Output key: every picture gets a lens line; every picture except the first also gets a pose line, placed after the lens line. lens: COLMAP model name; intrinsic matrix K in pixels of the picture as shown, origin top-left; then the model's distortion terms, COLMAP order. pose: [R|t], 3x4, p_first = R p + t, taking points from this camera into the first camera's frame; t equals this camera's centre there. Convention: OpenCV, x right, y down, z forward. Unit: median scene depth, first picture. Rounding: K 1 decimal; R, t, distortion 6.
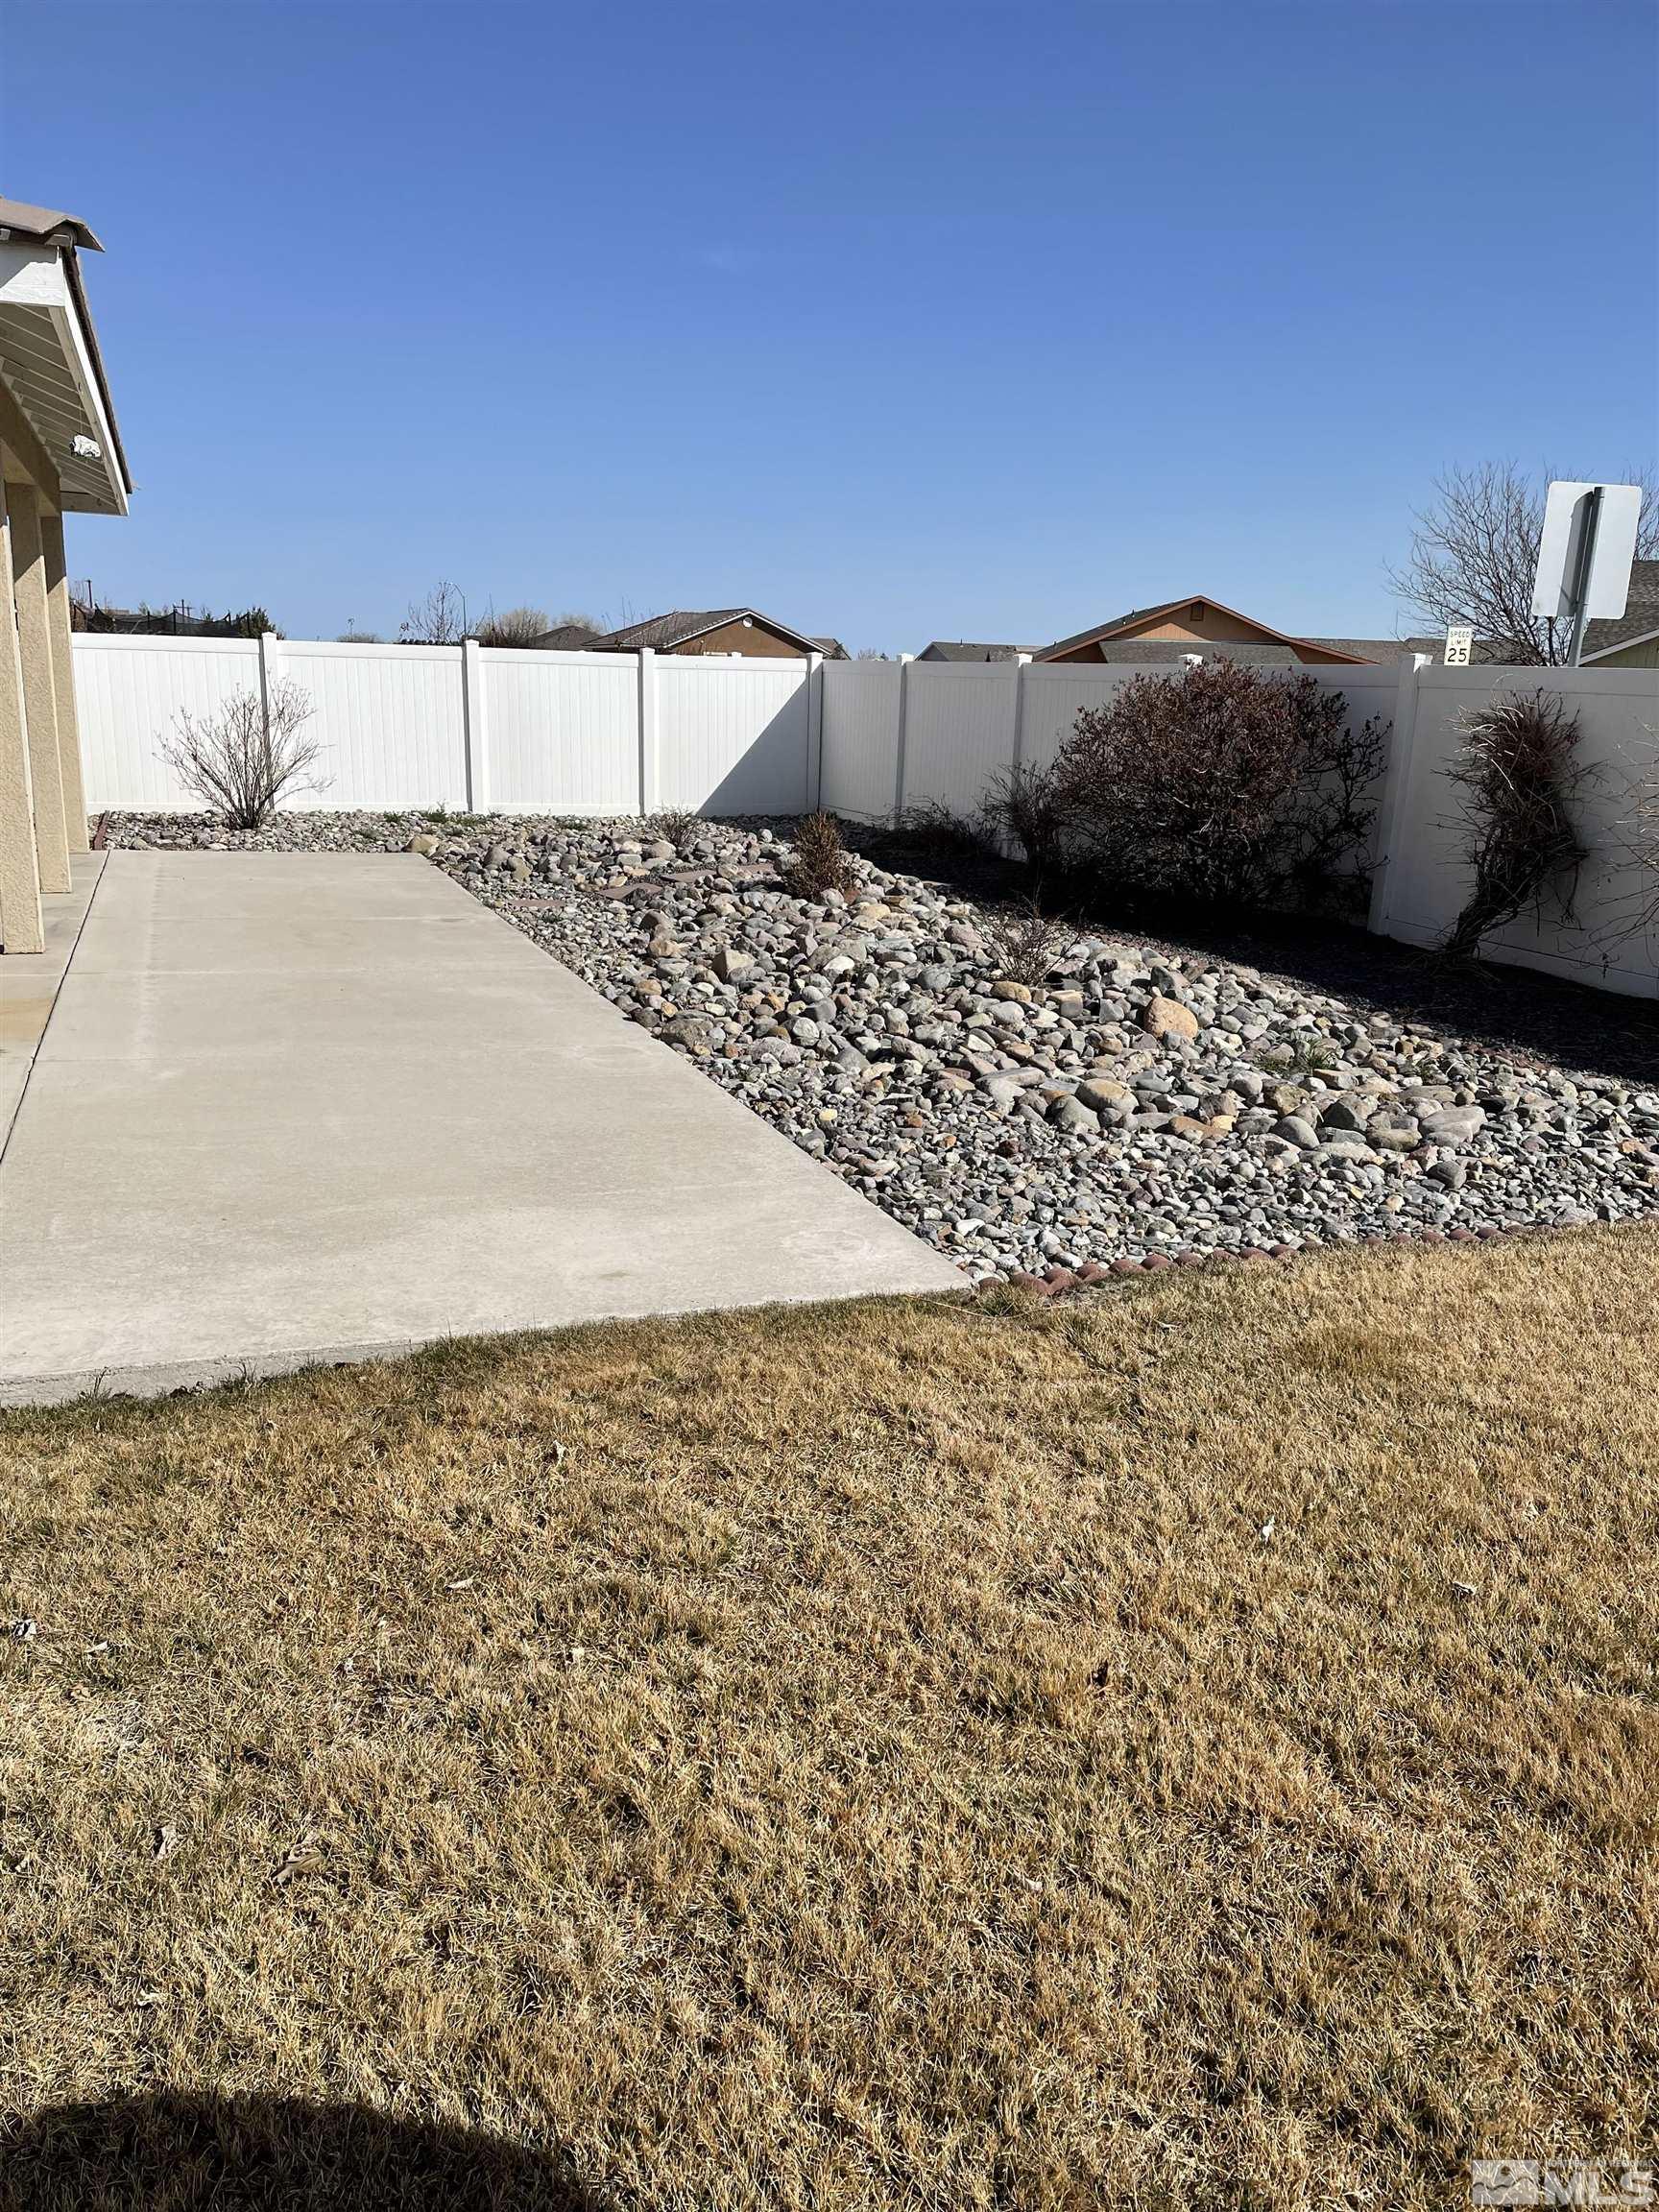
lens RADIAL K [[1653.6, 0, 830.6], [0, 1653.6, 1147.9], [0, 0, 1]] dist [0.078464, -0.108600]
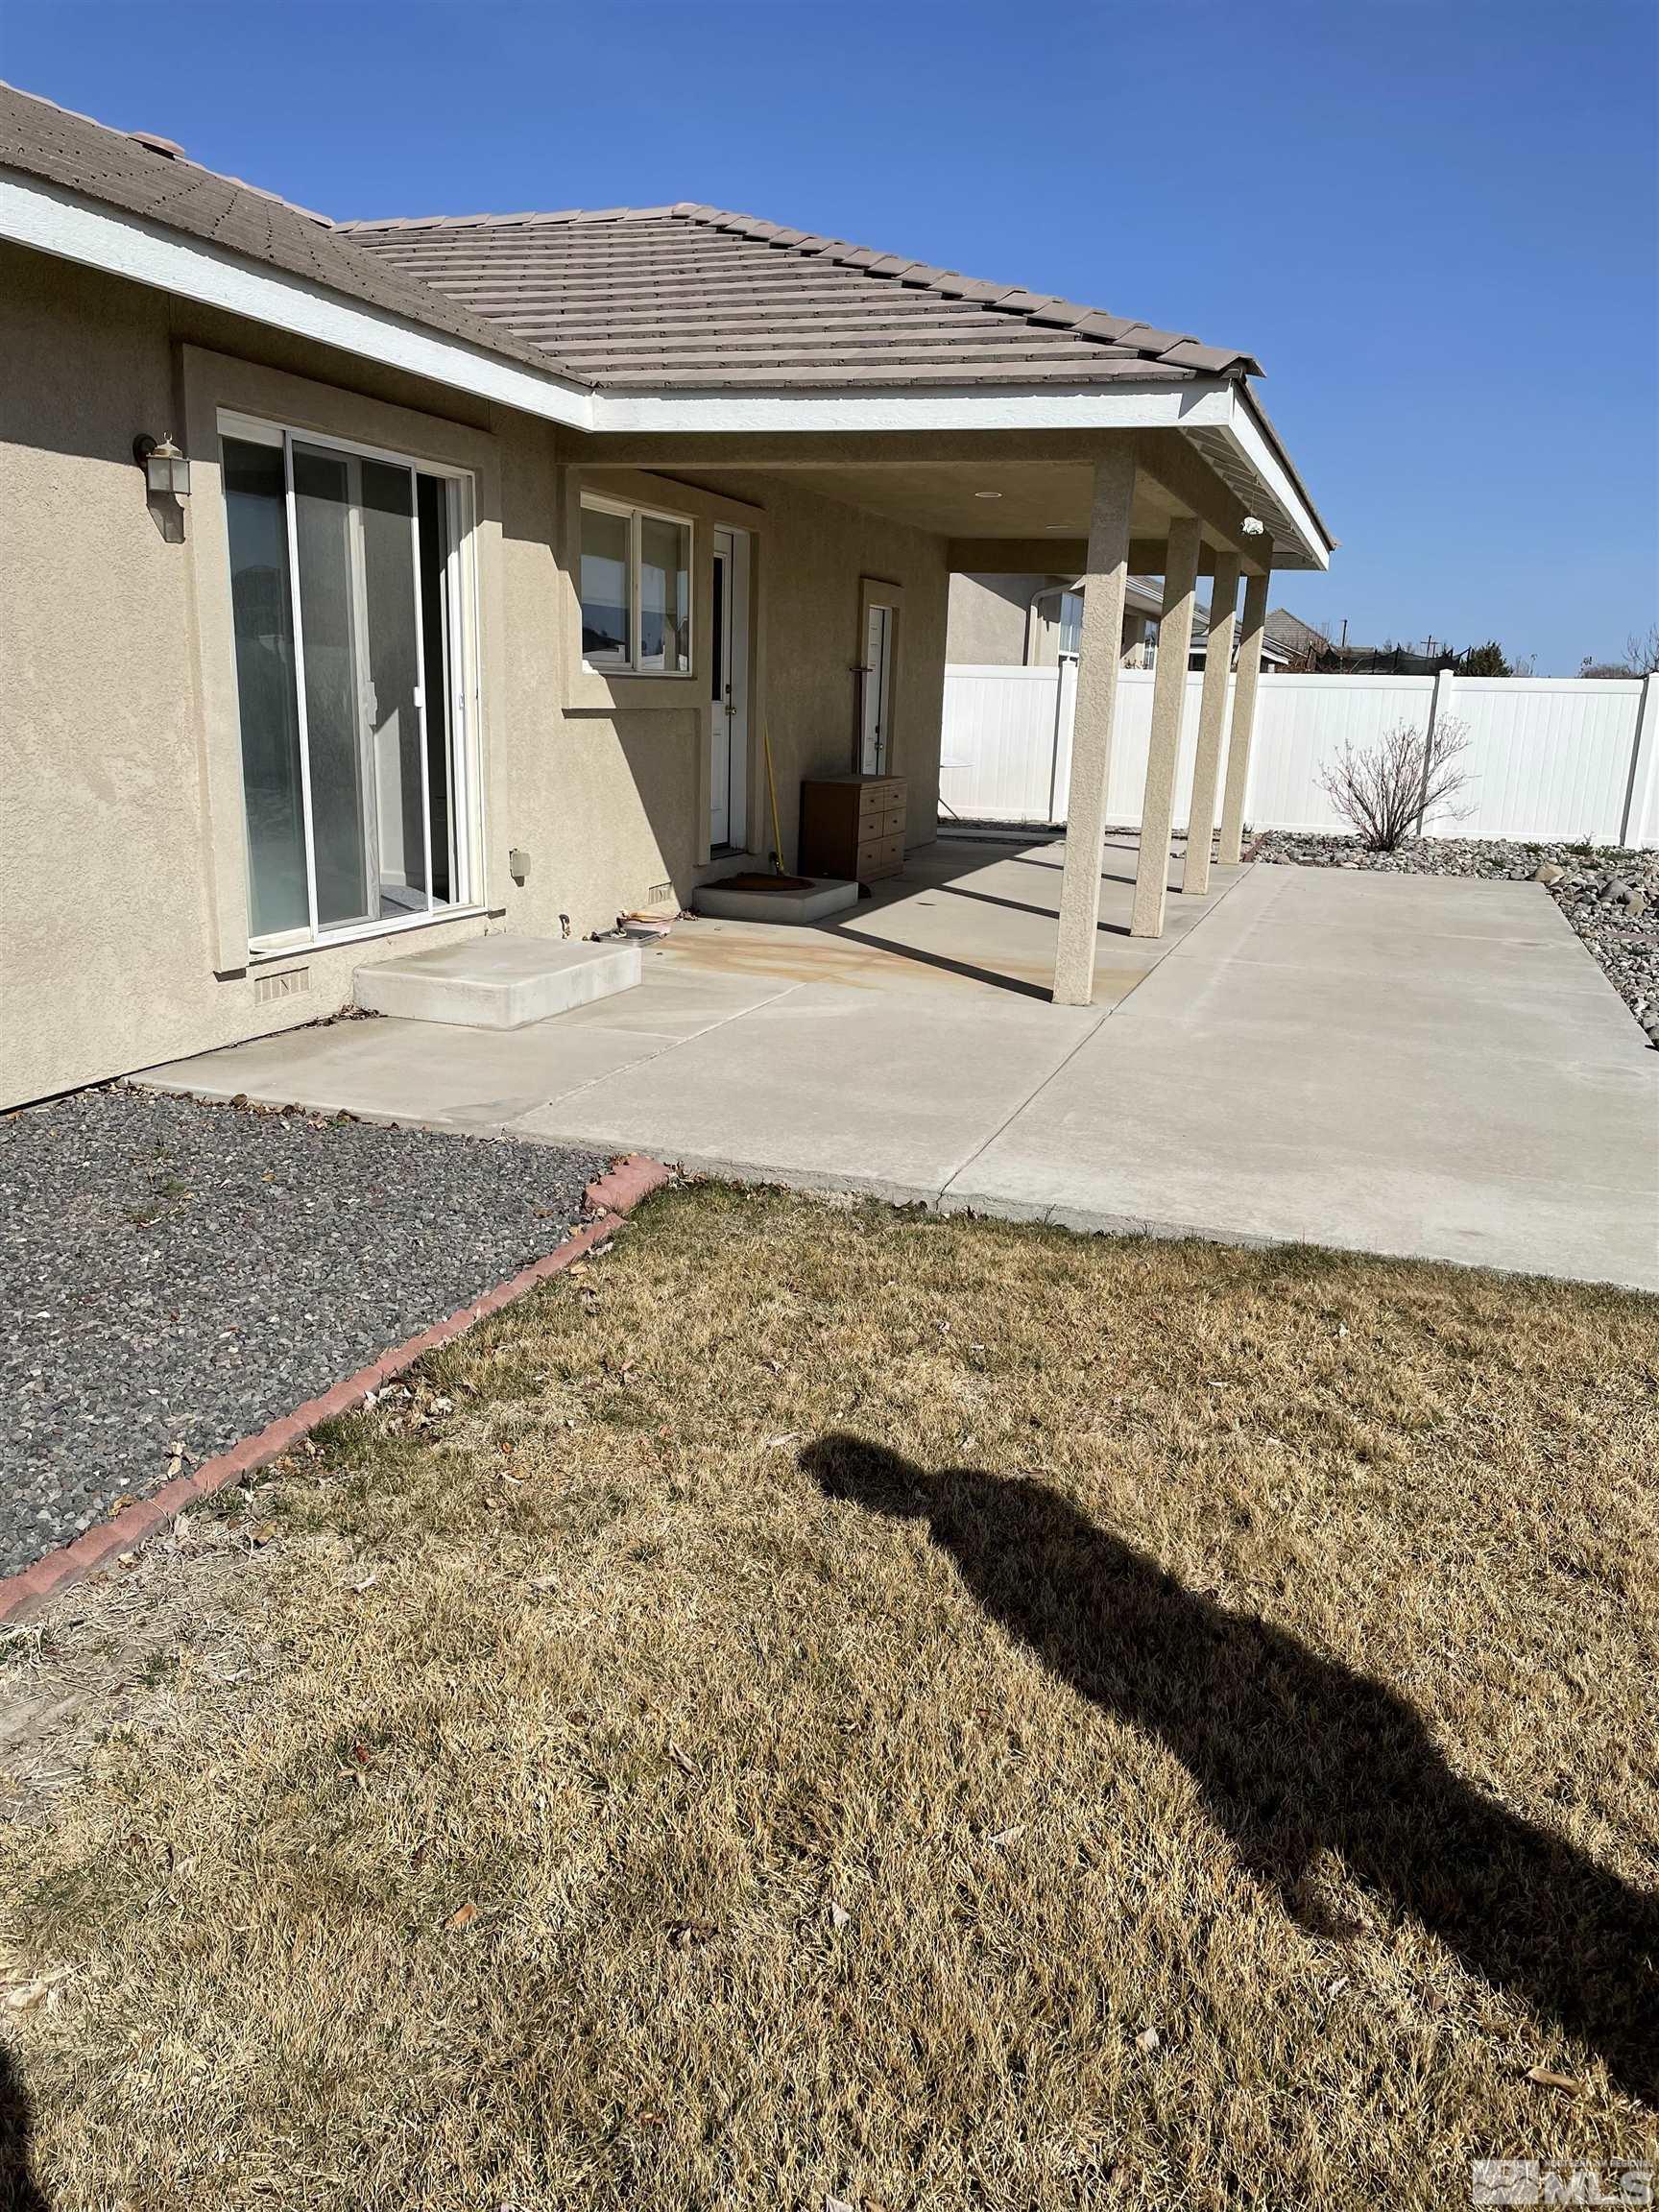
lens RADIAL K [[1653.6, 0, 830.6], [0, 1653.6, 1147.9], [0, 0, 1]] dist [0.078464, -0.108600]
pose [[0.772003, 0.167128, -0.613253, 0.177299], [-0.178056, 0.983047, 0.043758, 0.037201], [0.610169, 0.075412, 0.788674, -0.146324]]
